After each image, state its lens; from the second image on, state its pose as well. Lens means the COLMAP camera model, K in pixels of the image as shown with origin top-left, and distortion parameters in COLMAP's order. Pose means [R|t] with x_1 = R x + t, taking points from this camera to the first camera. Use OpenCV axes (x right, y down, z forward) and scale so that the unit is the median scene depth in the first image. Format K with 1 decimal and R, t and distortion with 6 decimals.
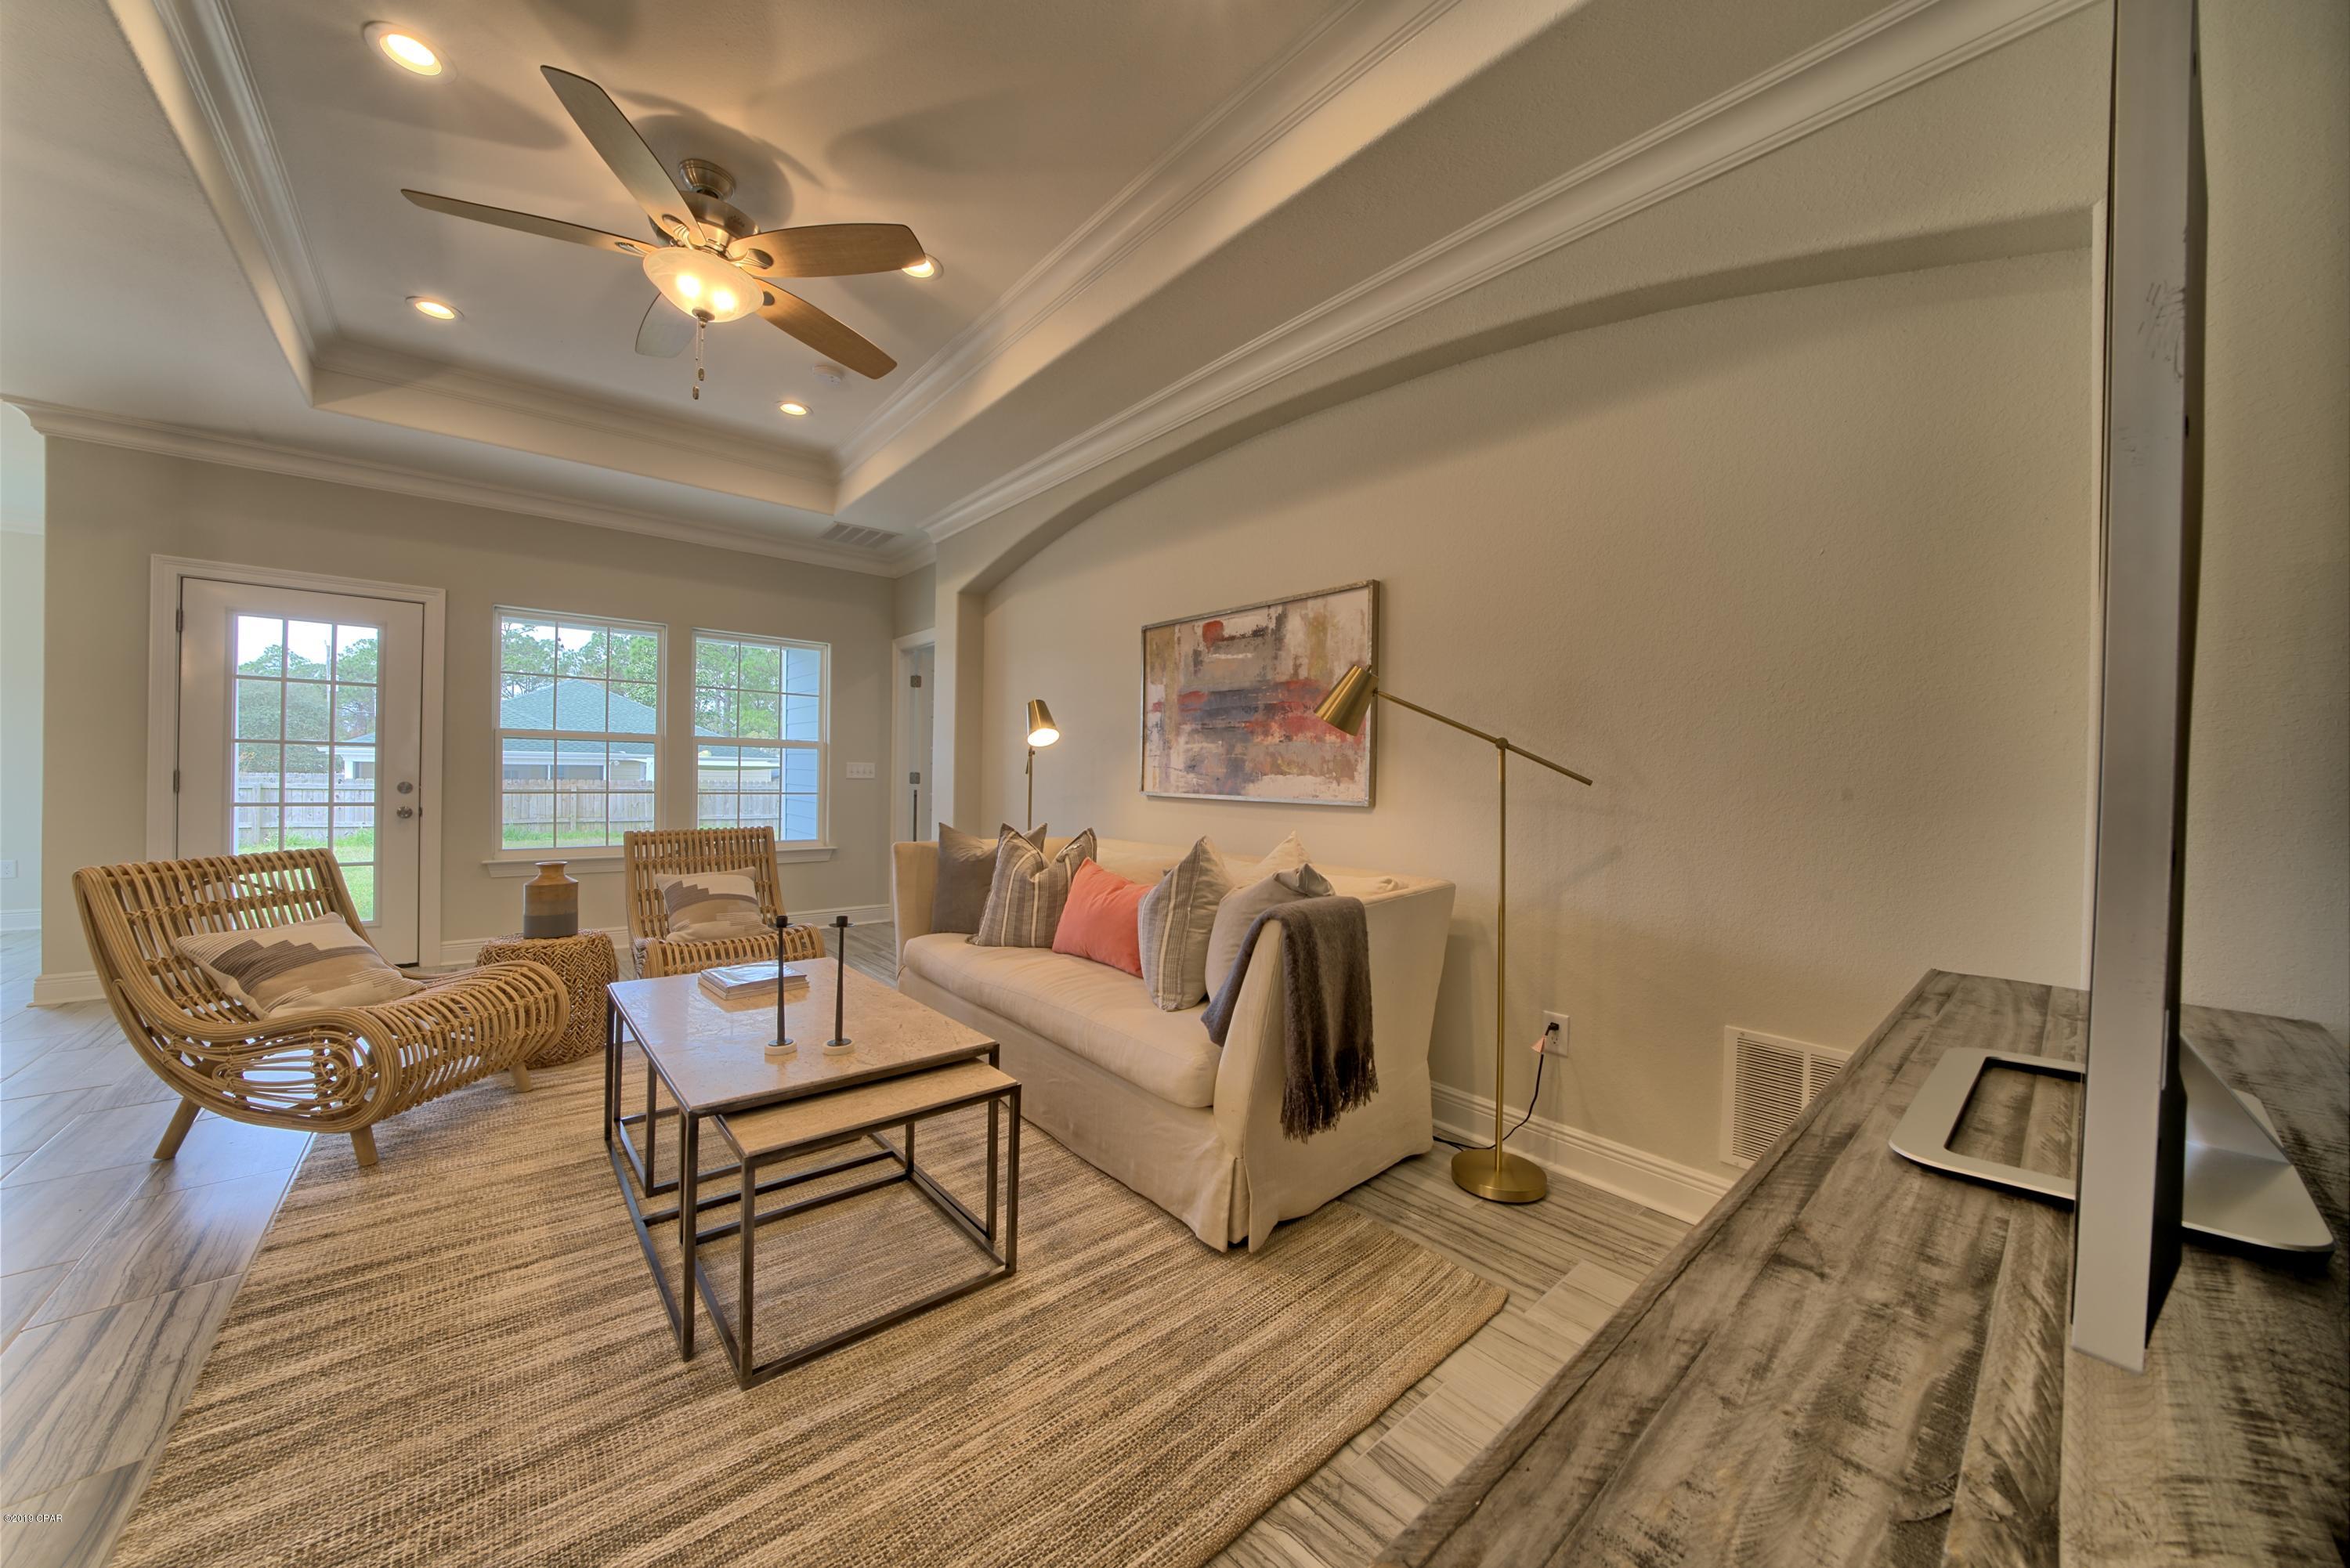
lens RADIAL K [[813.6, 0, 1169.7], [0, 813.6, 784.8], [0, 0, 1]] dist [-0.026266, 0.002869]
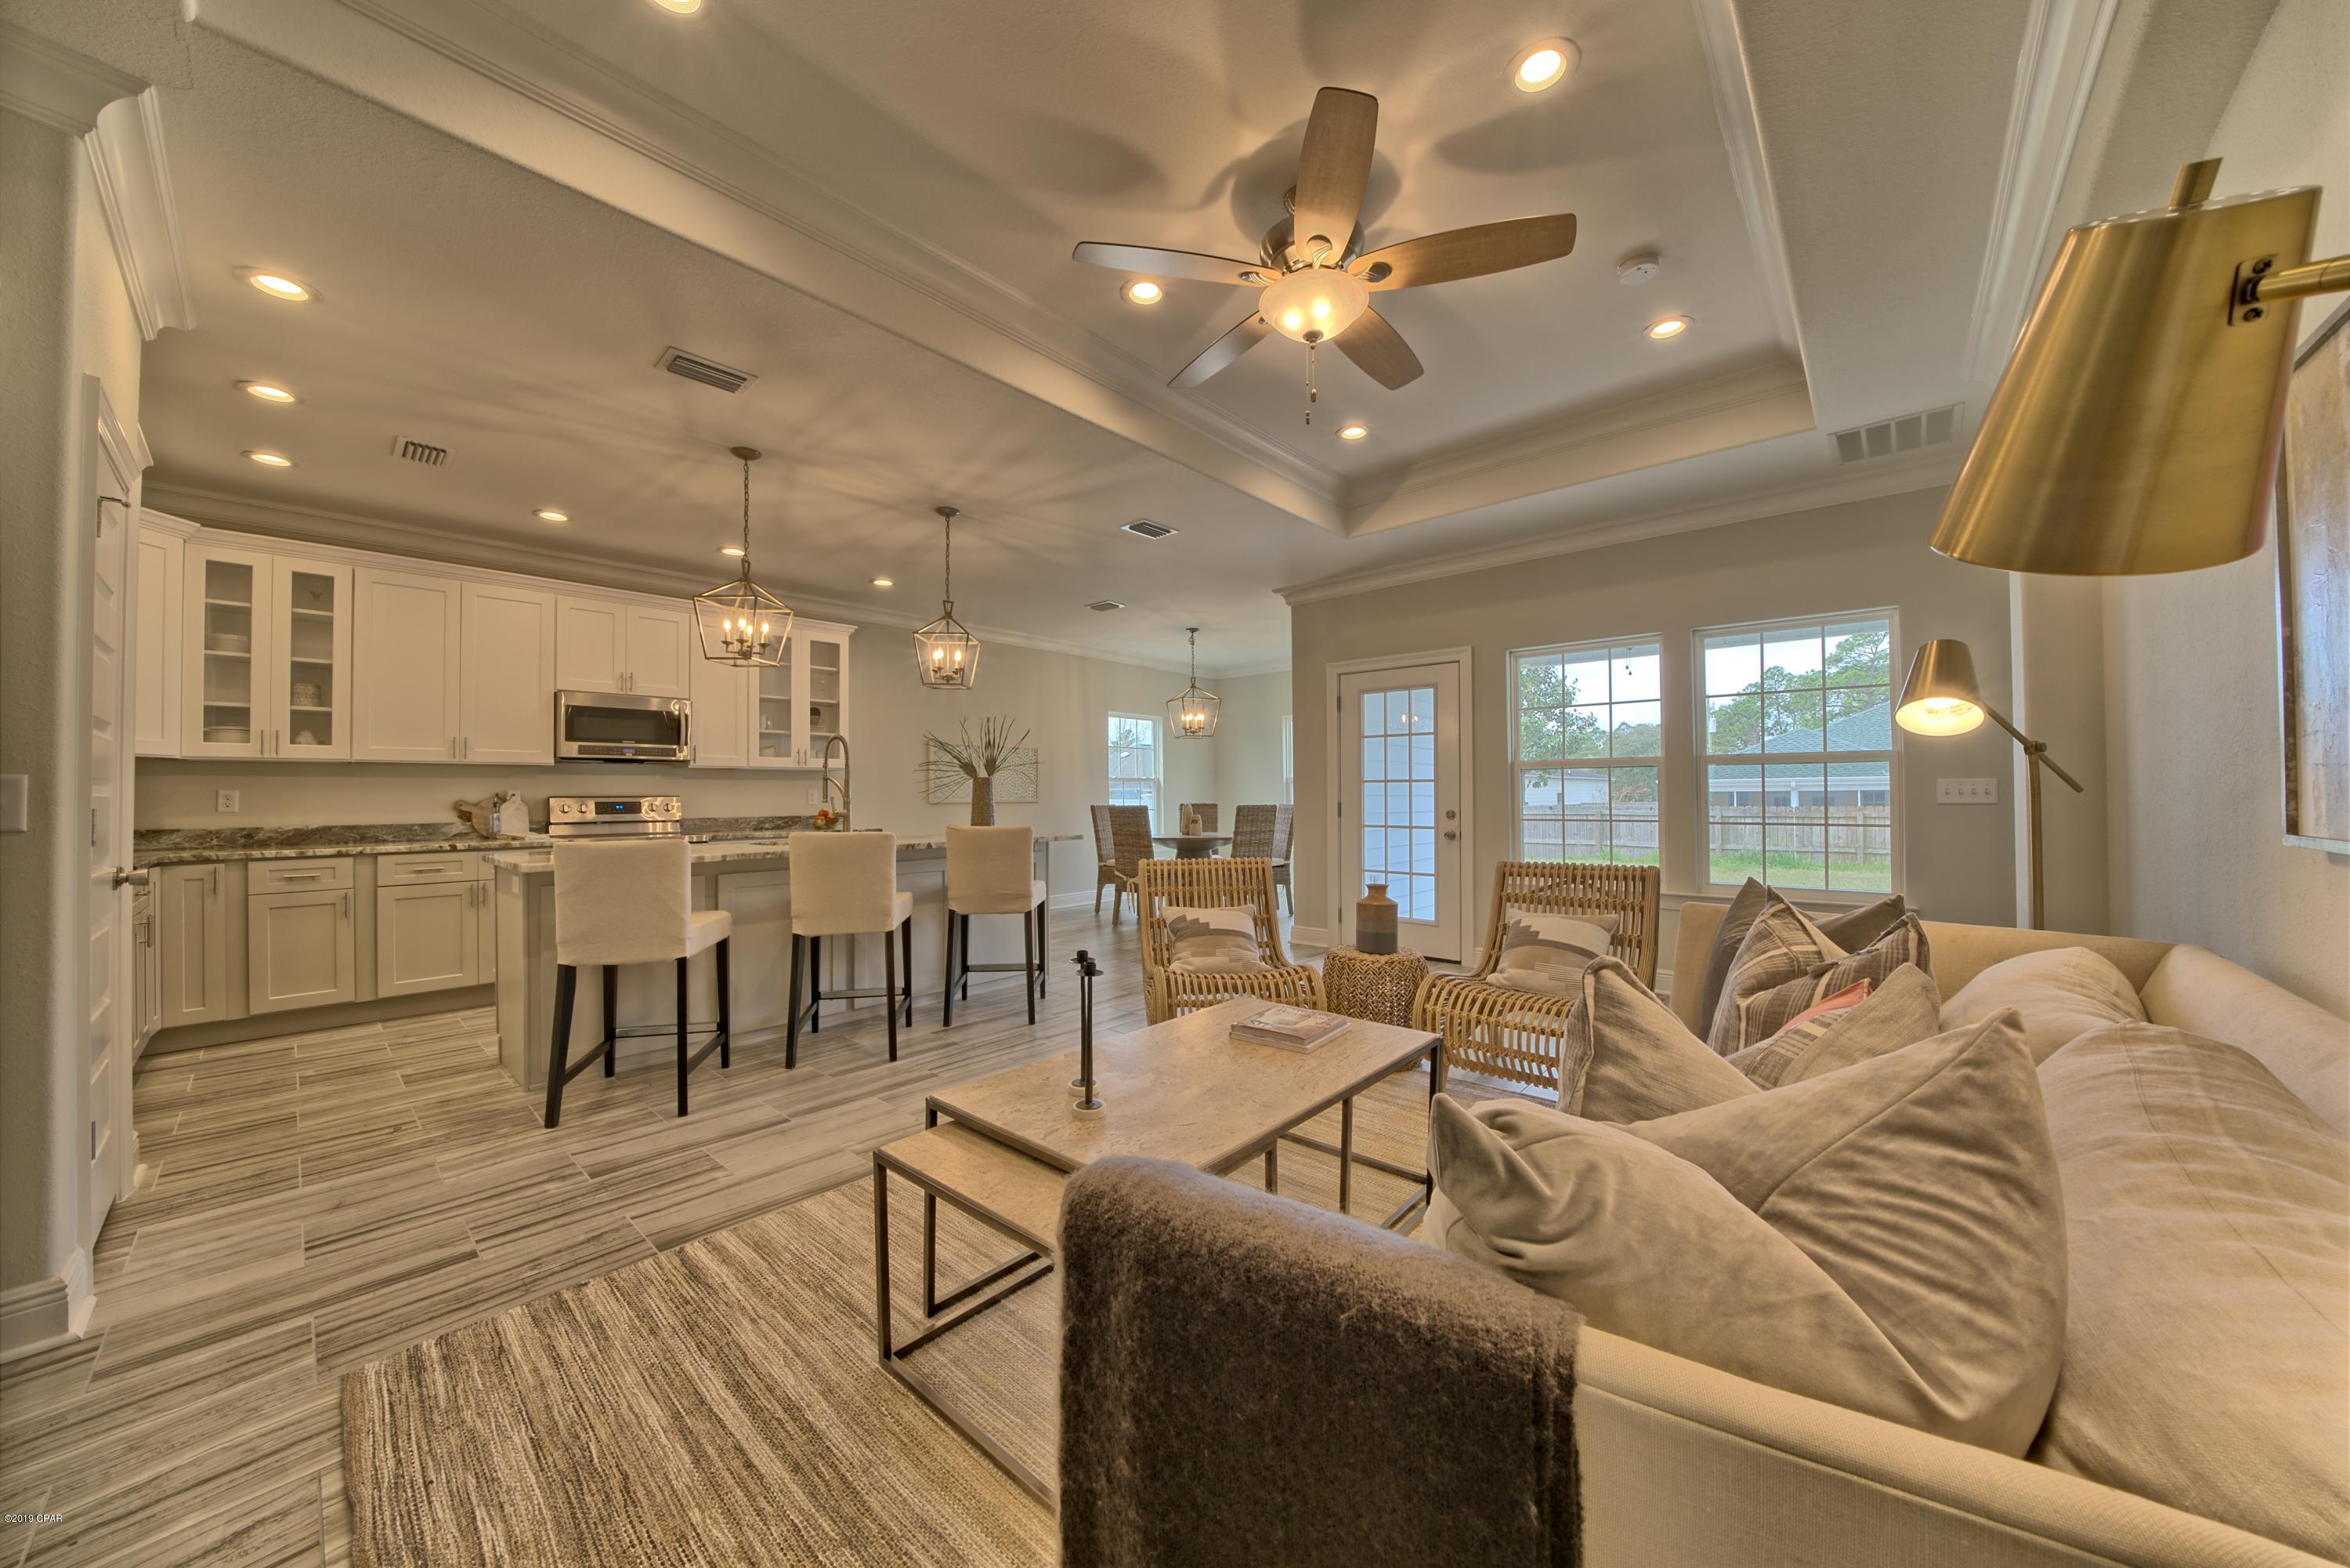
lens RADIAL K [[813.6, 0, 1166.0], [0, 813.6, 785.5], [0, 0, 1]] dist [-0.026266, 0.002869]
pose [[0.131748, -0.030116, -0.990826, 0.282775], [-0.001473, 0.999531, -0.030577, -0.003967], [0.991282, 0.005488, 0.131642, 0.546287]]
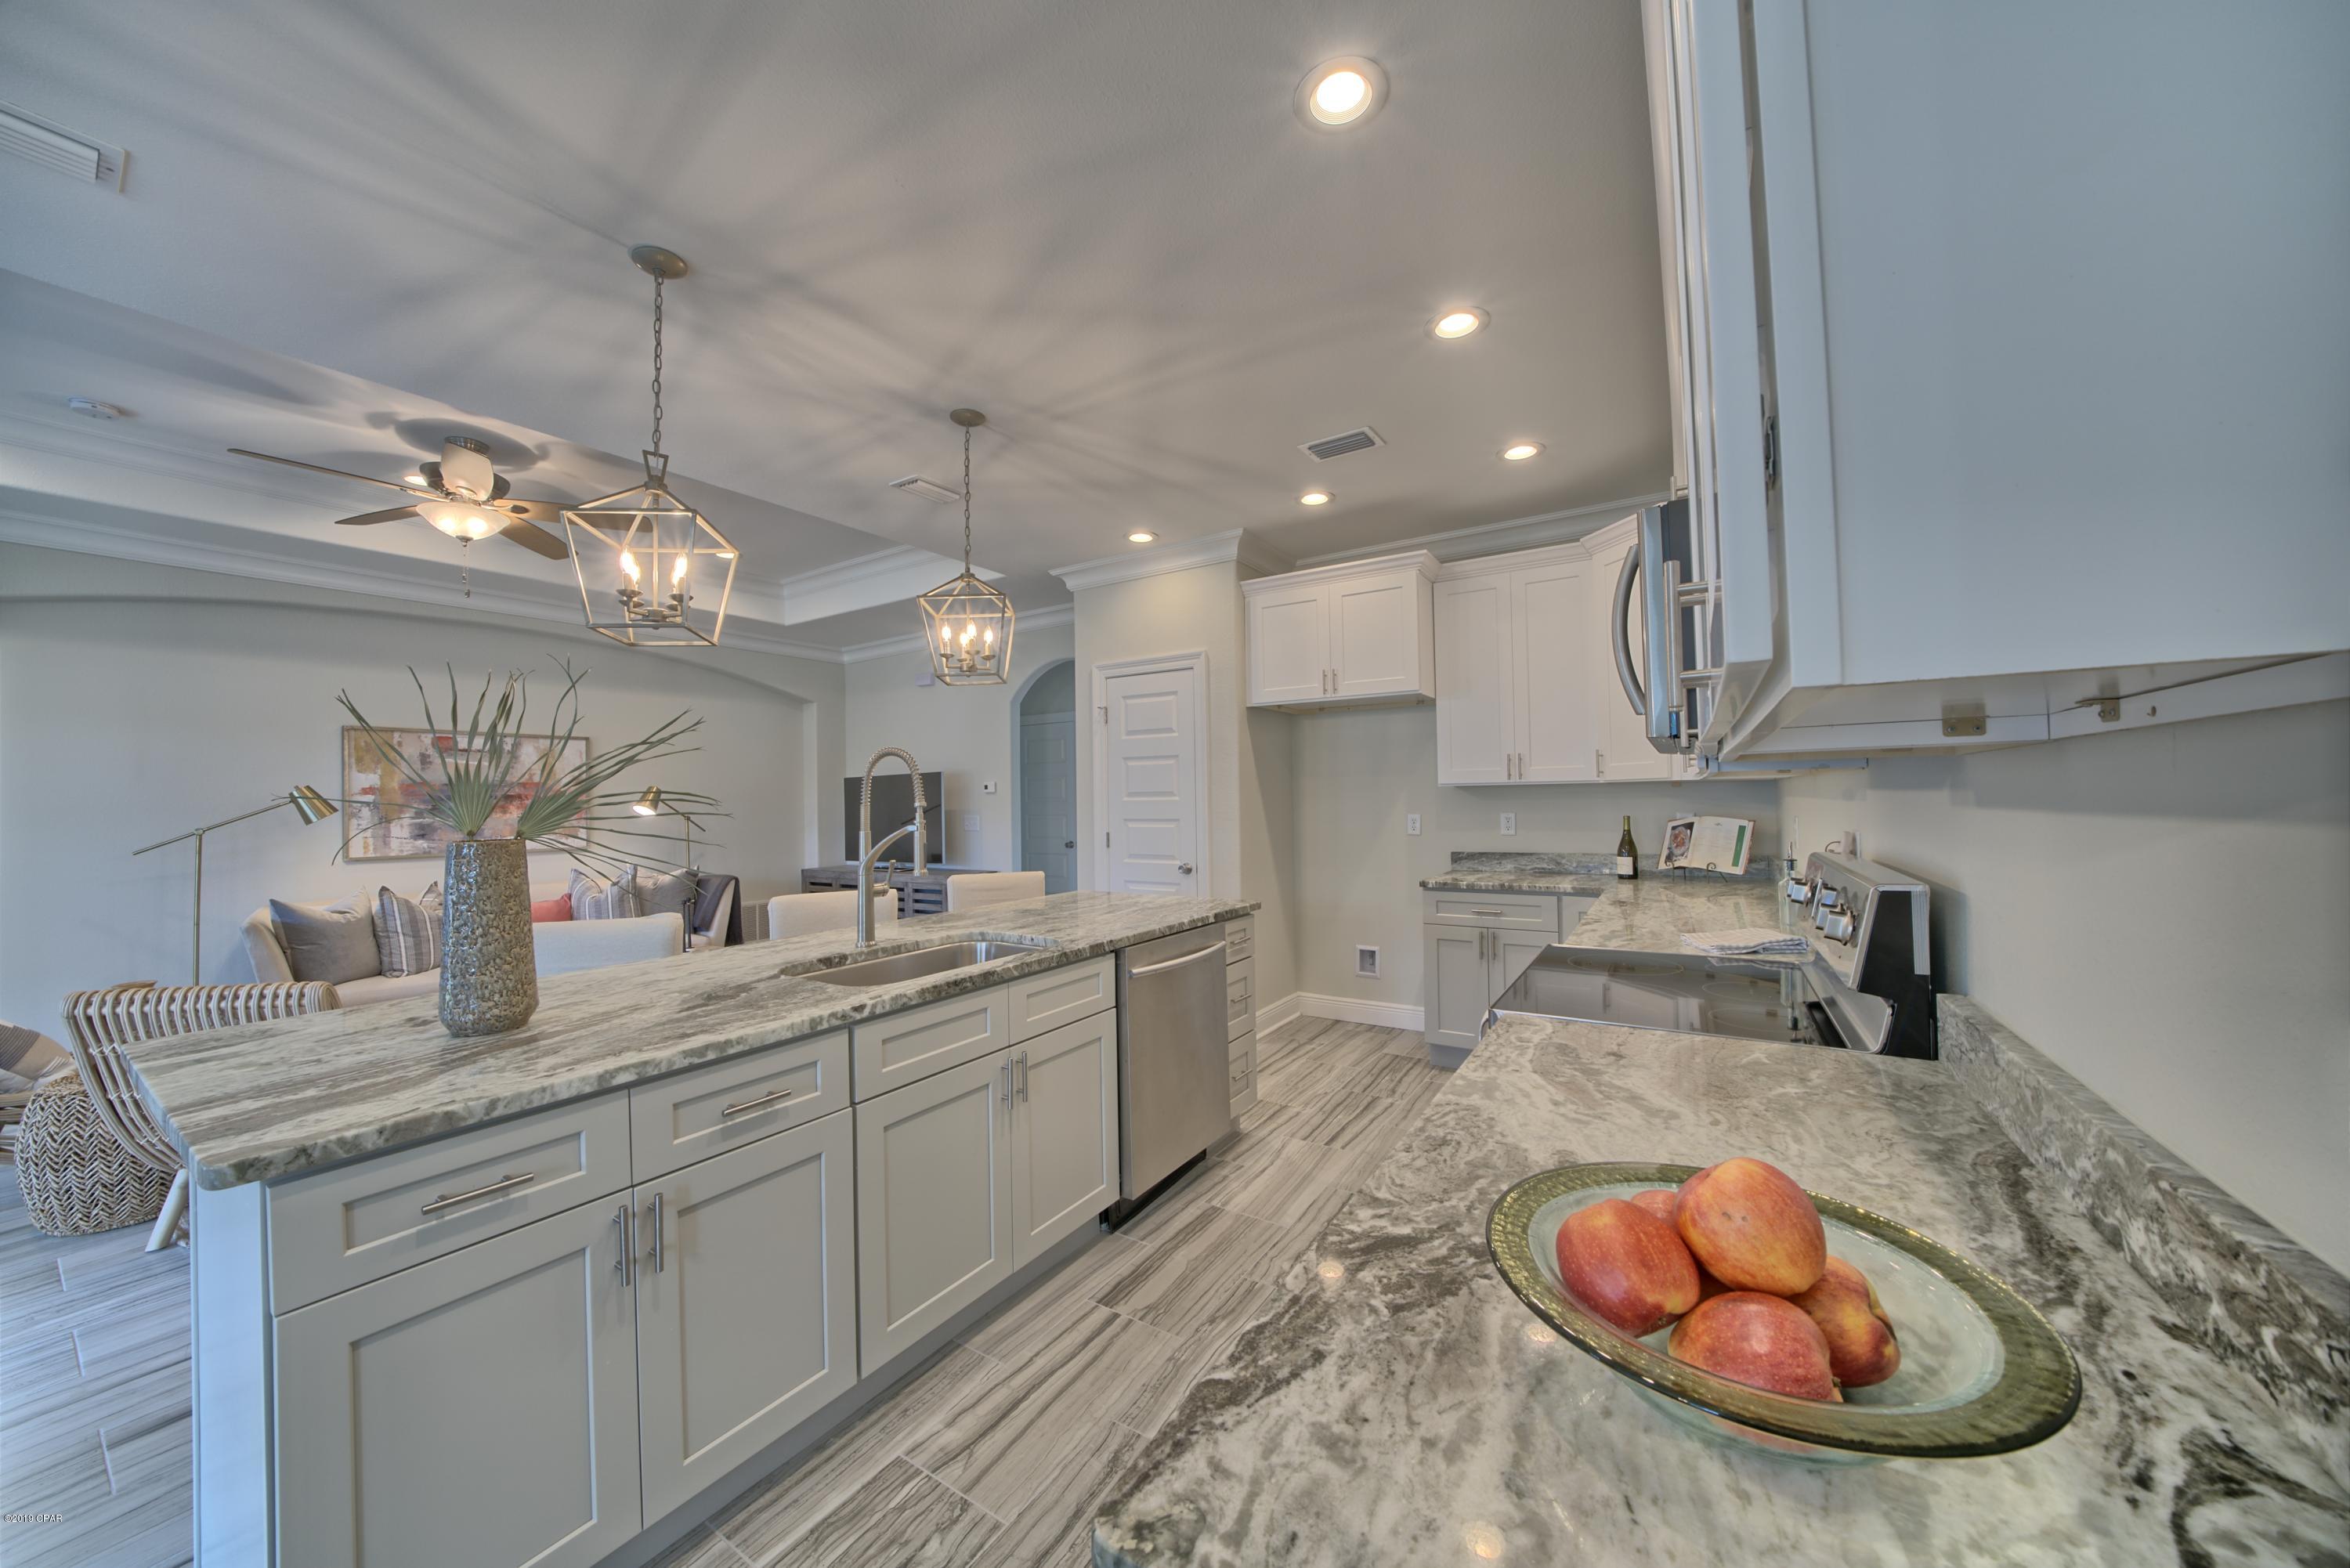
lens RADIAL K [[813.6, 0, 1166.2], [0, 813.6, 782.2], [0, 0, 1]] dist [-0.026266, 0.002869]
pose [[-0.285334, 0.008407, 0.958391, -1.829077], [0.024322, 0.999703, -0.001528, -0.088334], [-0.958119, 0.022874, -0.285454, 0.162511]]
